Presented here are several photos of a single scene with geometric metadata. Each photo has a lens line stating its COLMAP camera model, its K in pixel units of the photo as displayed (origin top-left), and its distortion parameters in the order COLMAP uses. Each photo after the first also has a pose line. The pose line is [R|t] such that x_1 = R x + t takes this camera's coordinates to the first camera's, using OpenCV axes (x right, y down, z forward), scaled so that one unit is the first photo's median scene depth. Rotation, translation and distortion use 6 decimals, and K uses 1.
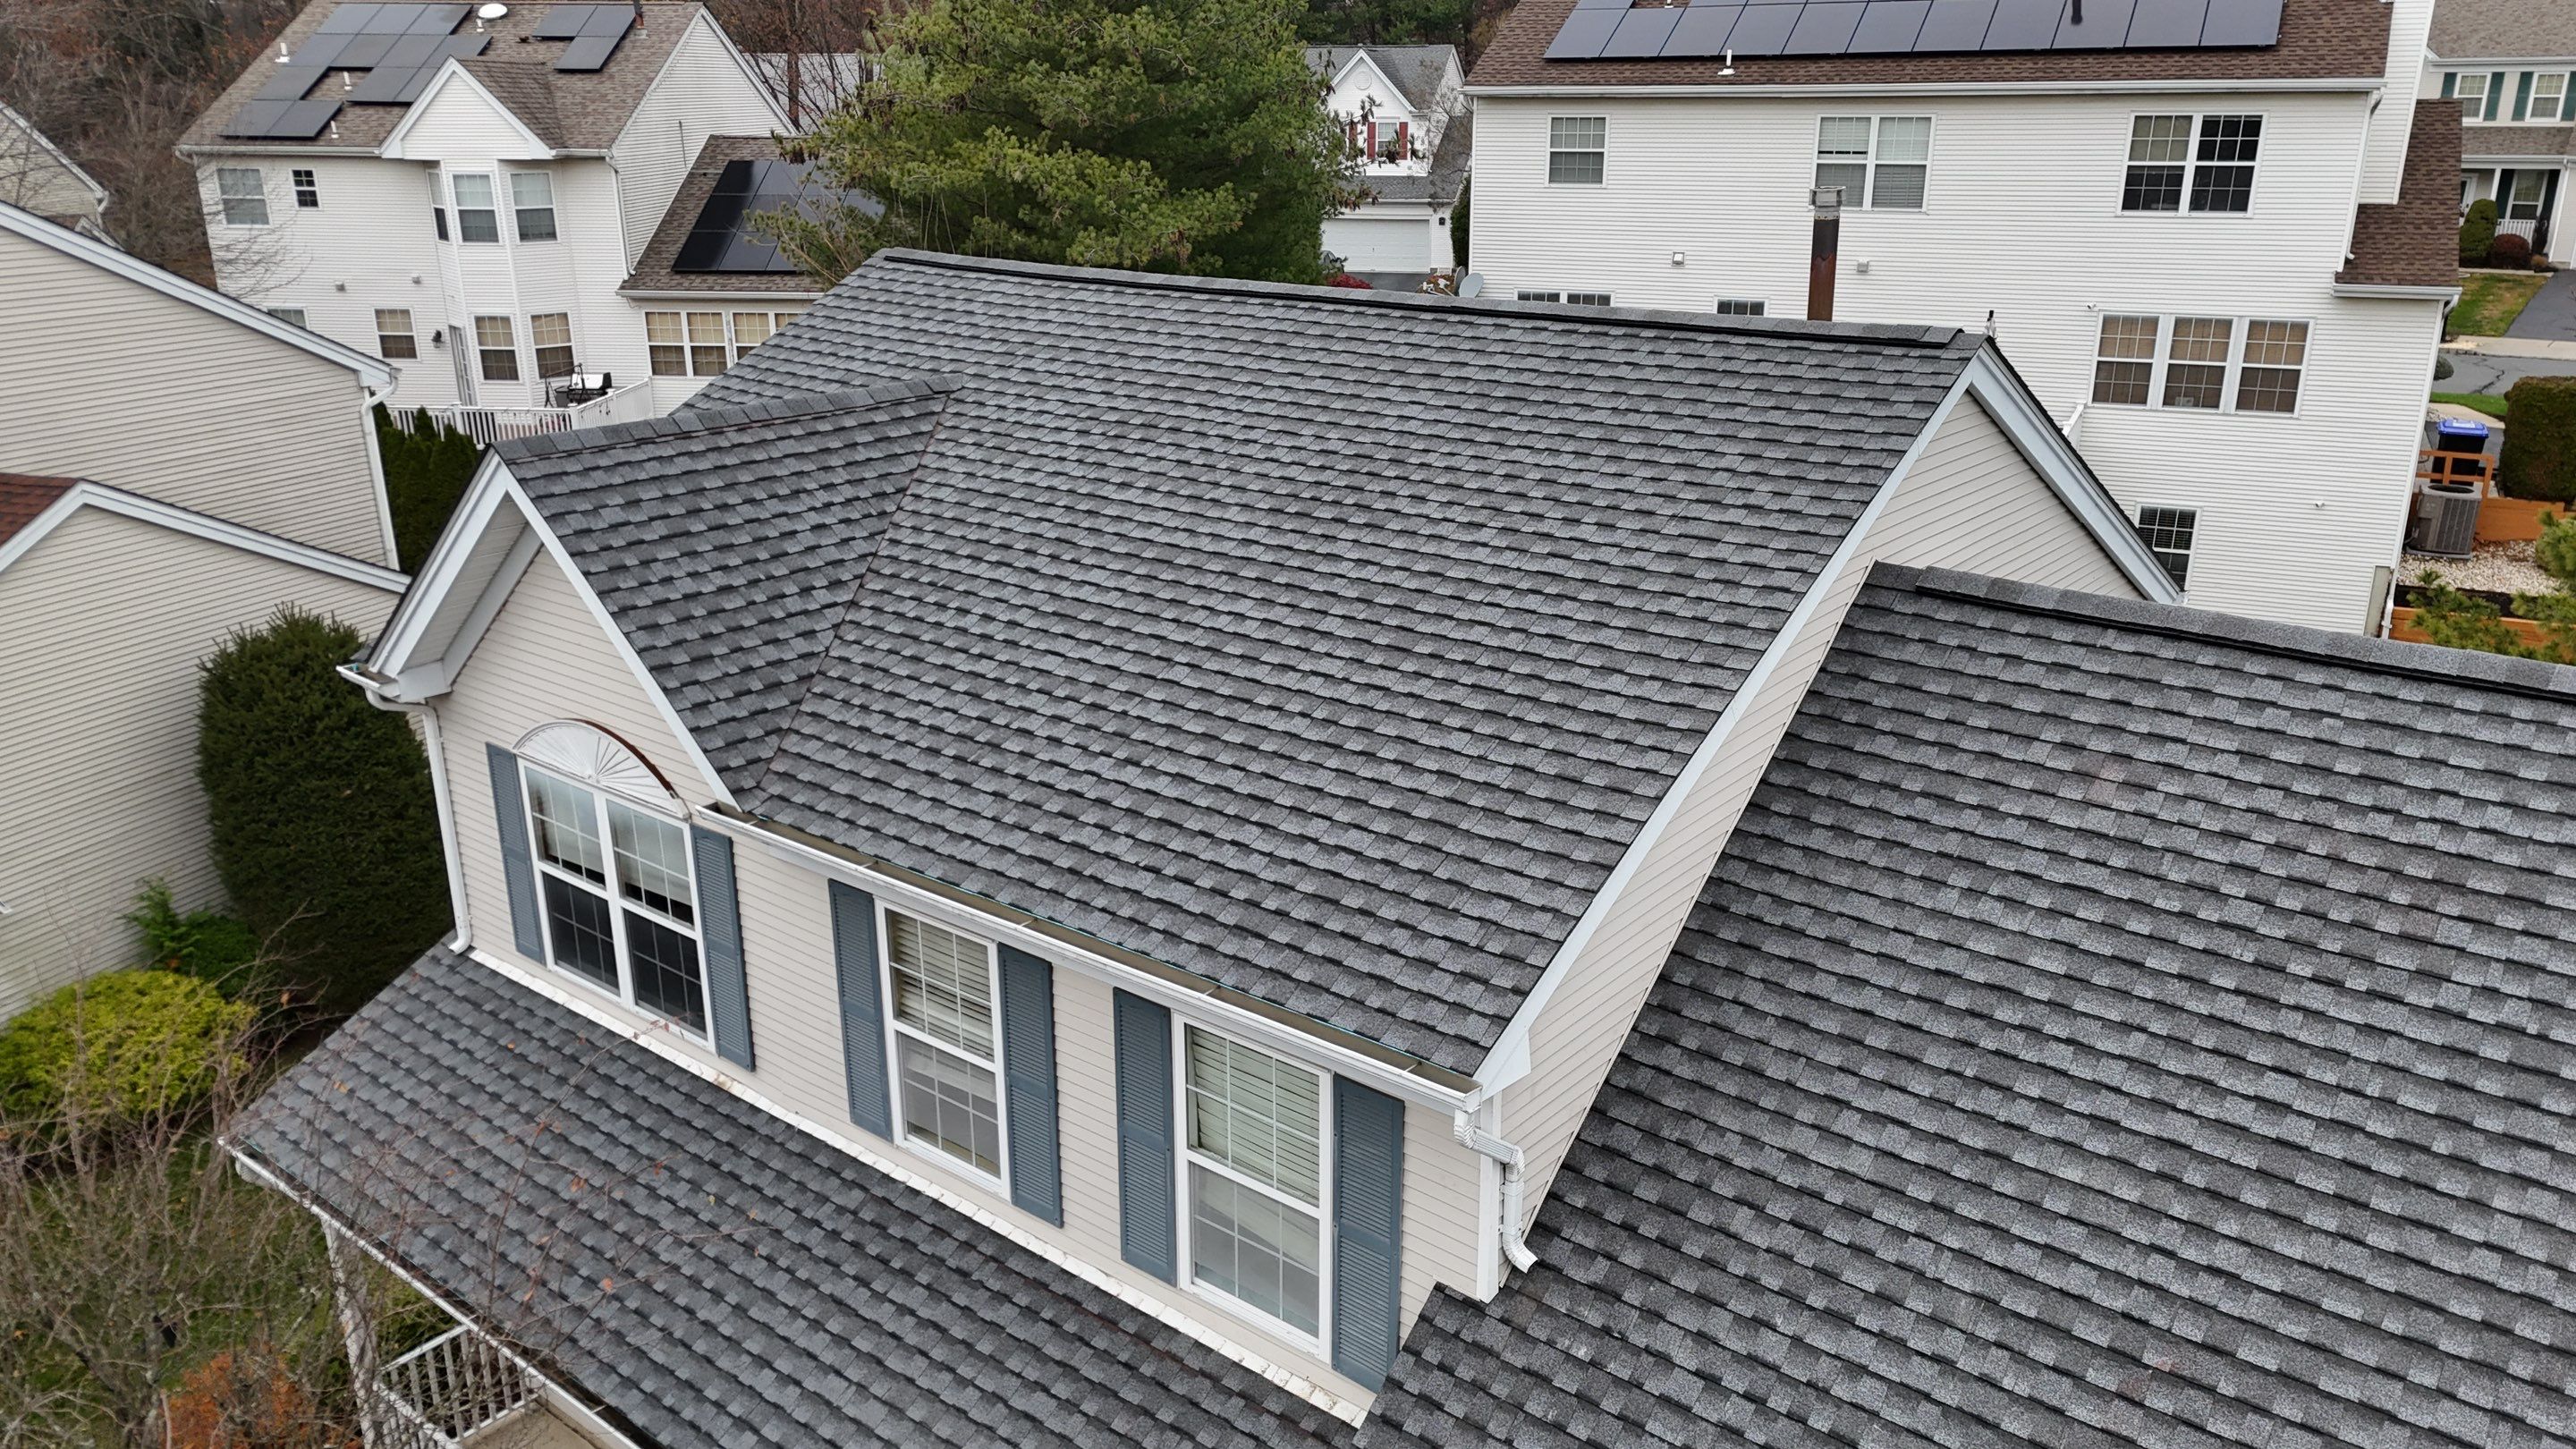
lens RADIAL K [[1882.9, 0, 1289.1], [0, 1882.9, 714.4], [0, 0, 1]] dist [0.073432, -0.052202]
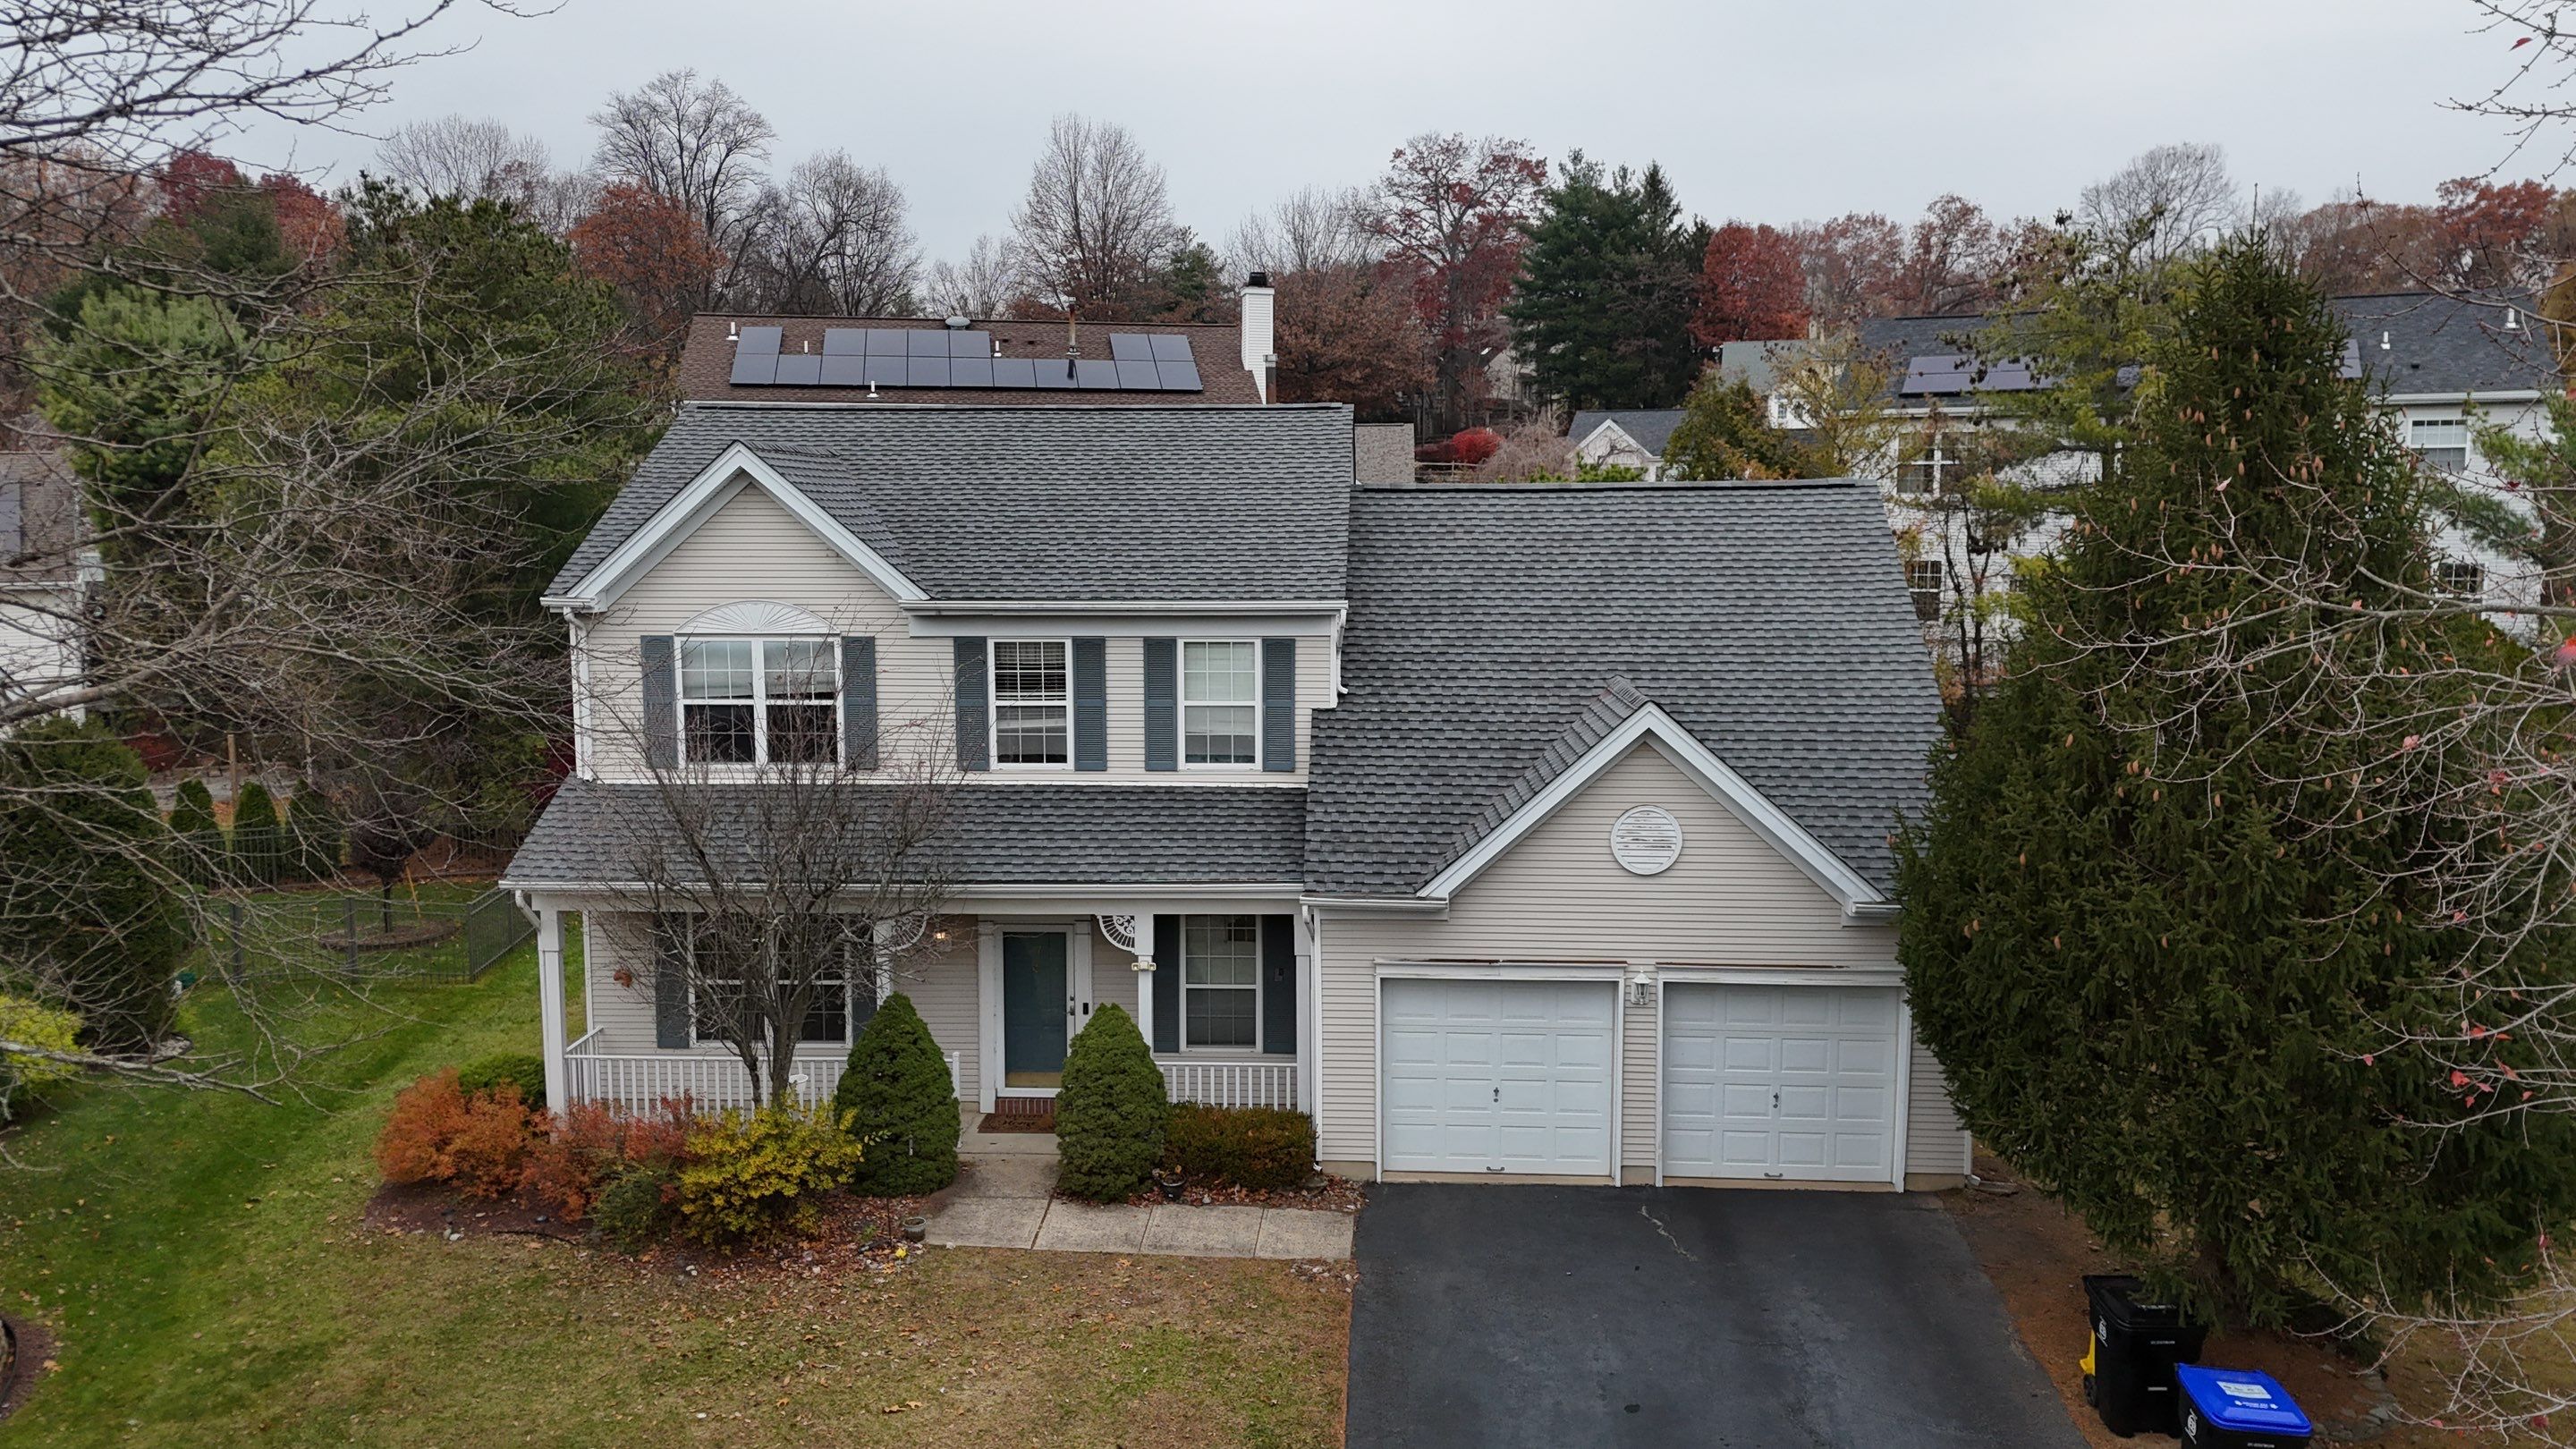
lens RADIAL K [[1882.9, 0, 1291.7], [0, 1882.9, 723.1], [0, 0, 1]] dist [0.073432, -0.052202]
pose [[0.806431, -0.062715, 0.587993, -1.097405], [0.185435, 0.971024, -0.150754, 0.523582], [-0.561501, 0.230607, 0.794693, -0.778156]]
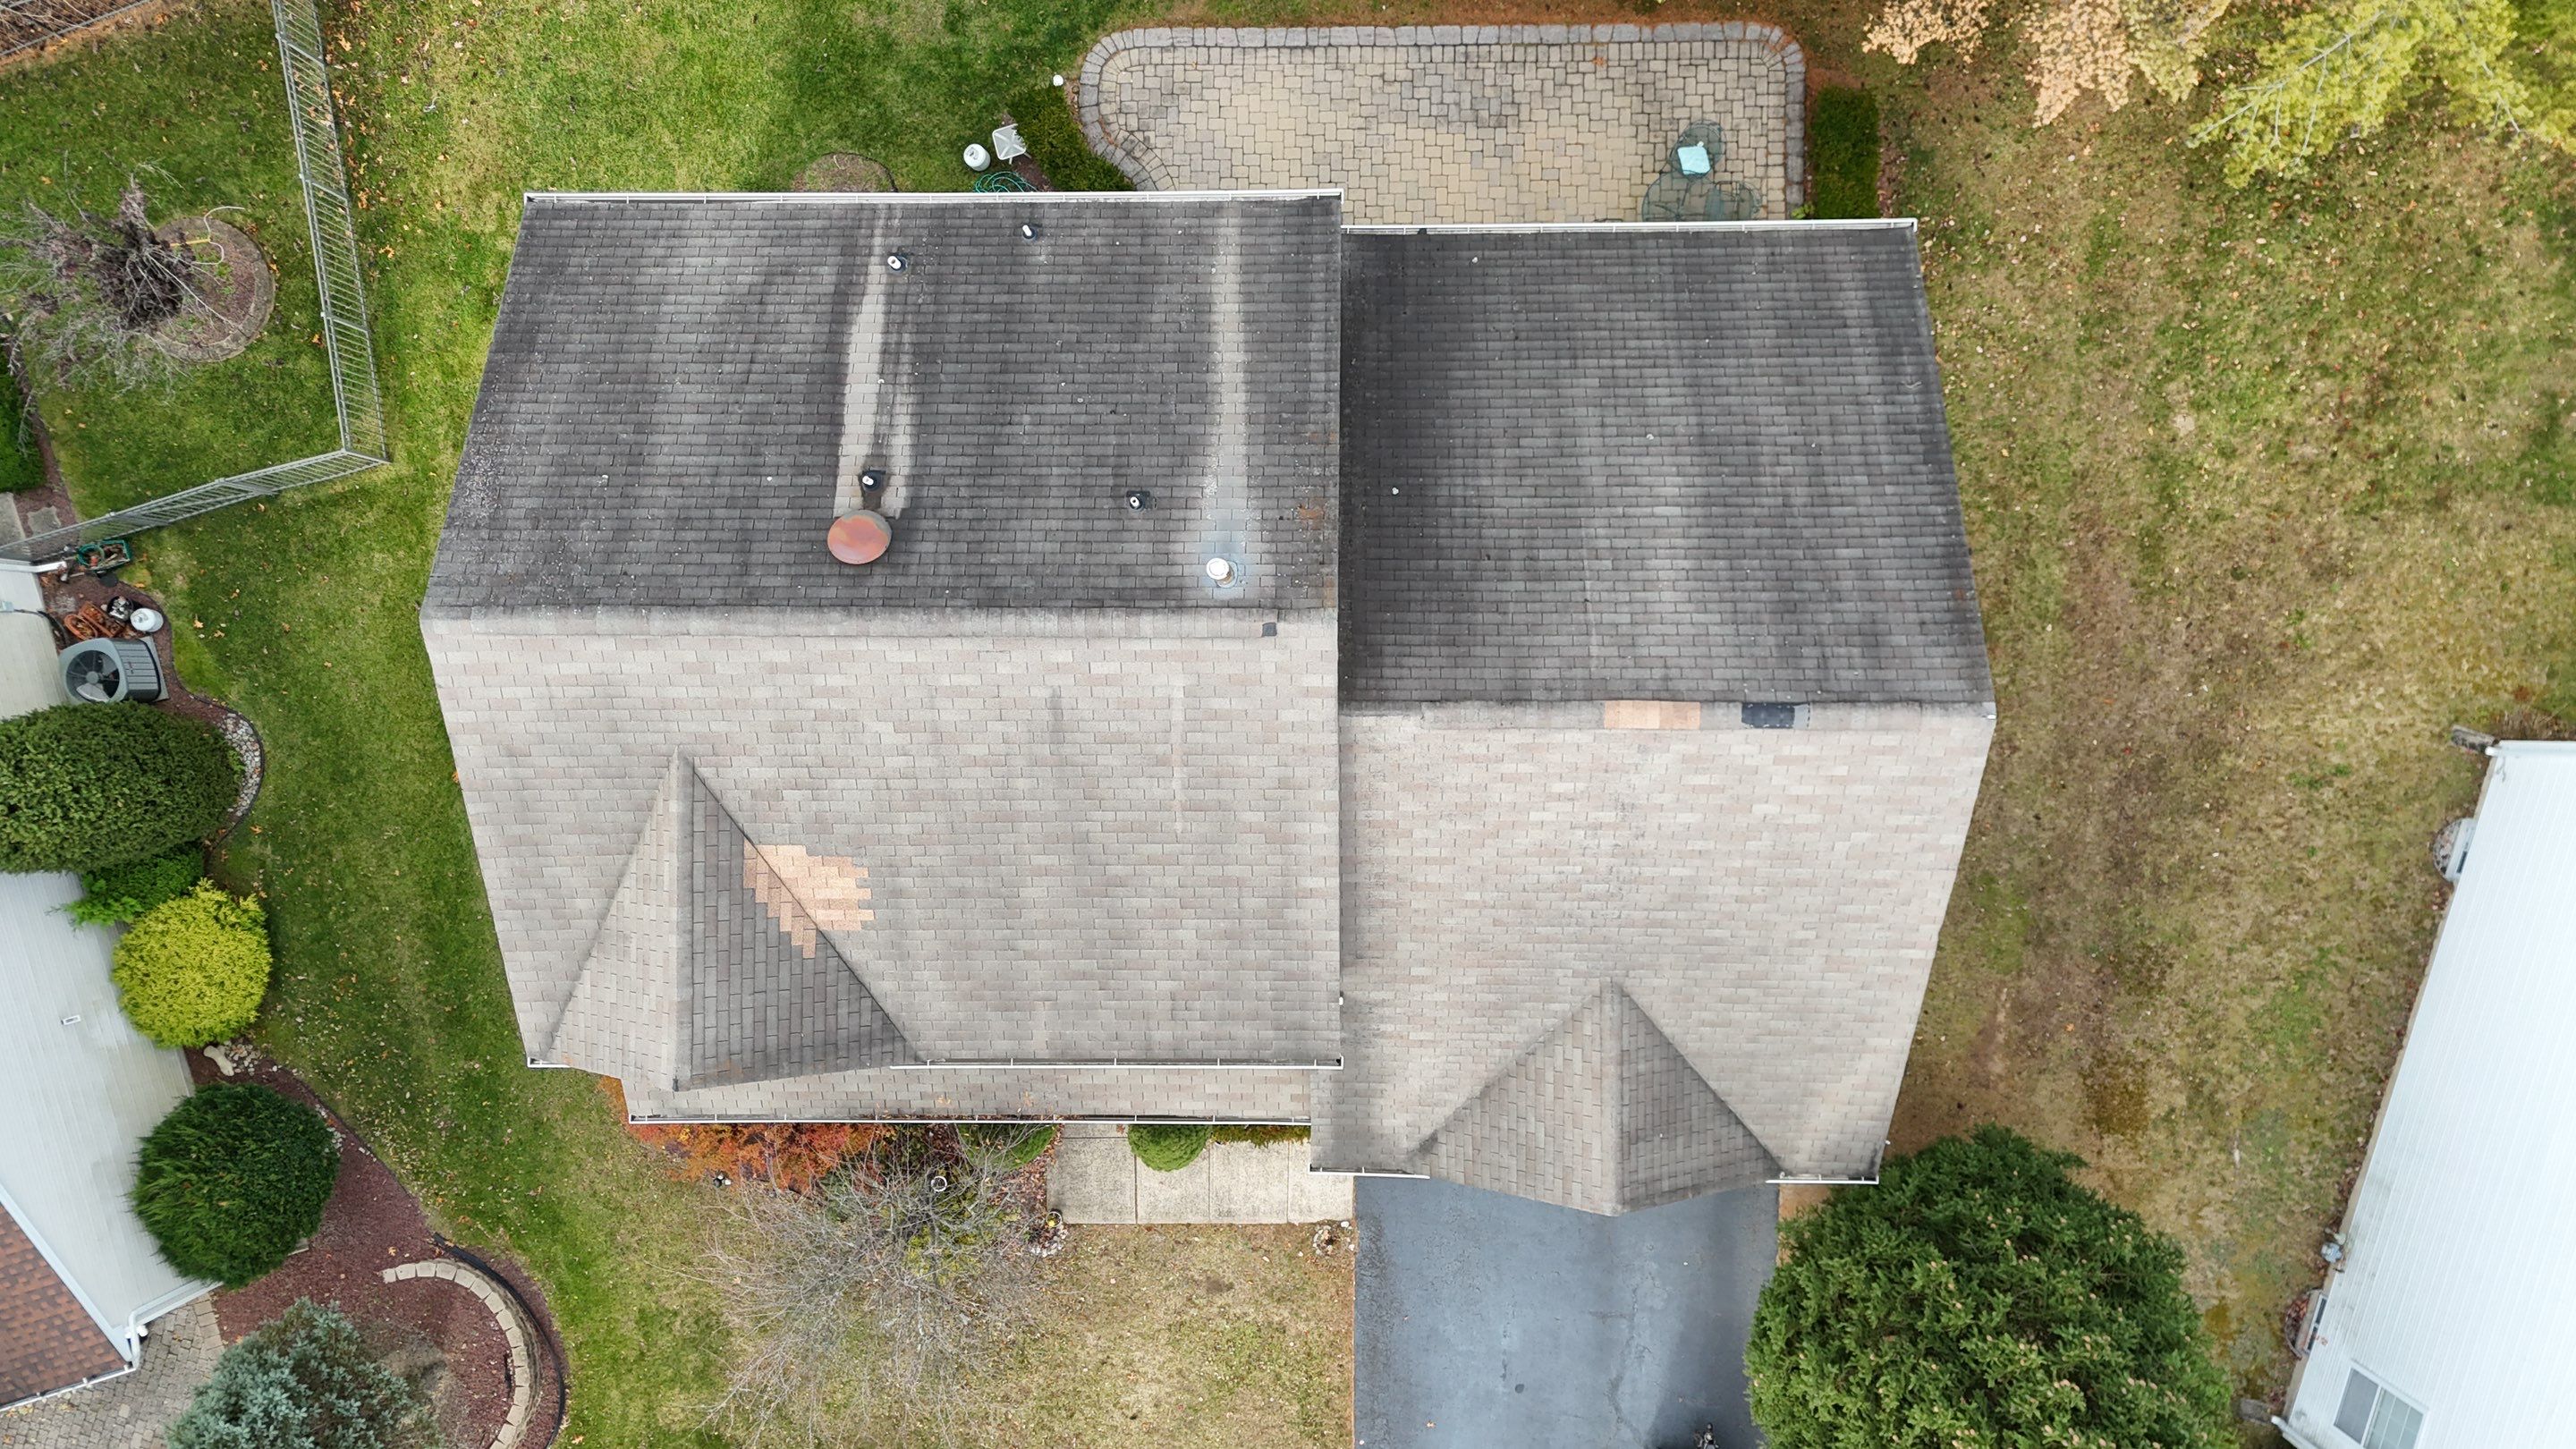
lens RADIAL K [[1882.9, 0, 1287.3], [0, 1882.9, 714.1], [0, 0, 1]] dist [0.073432, -0.052202]
pose [[0.774900, -0.631679, -0.022626, 0.283388], [0.229400, 0.247696, 0.941287, -1.736077], [-0.588987, -0.734594, 0.336847, 0.315872]]
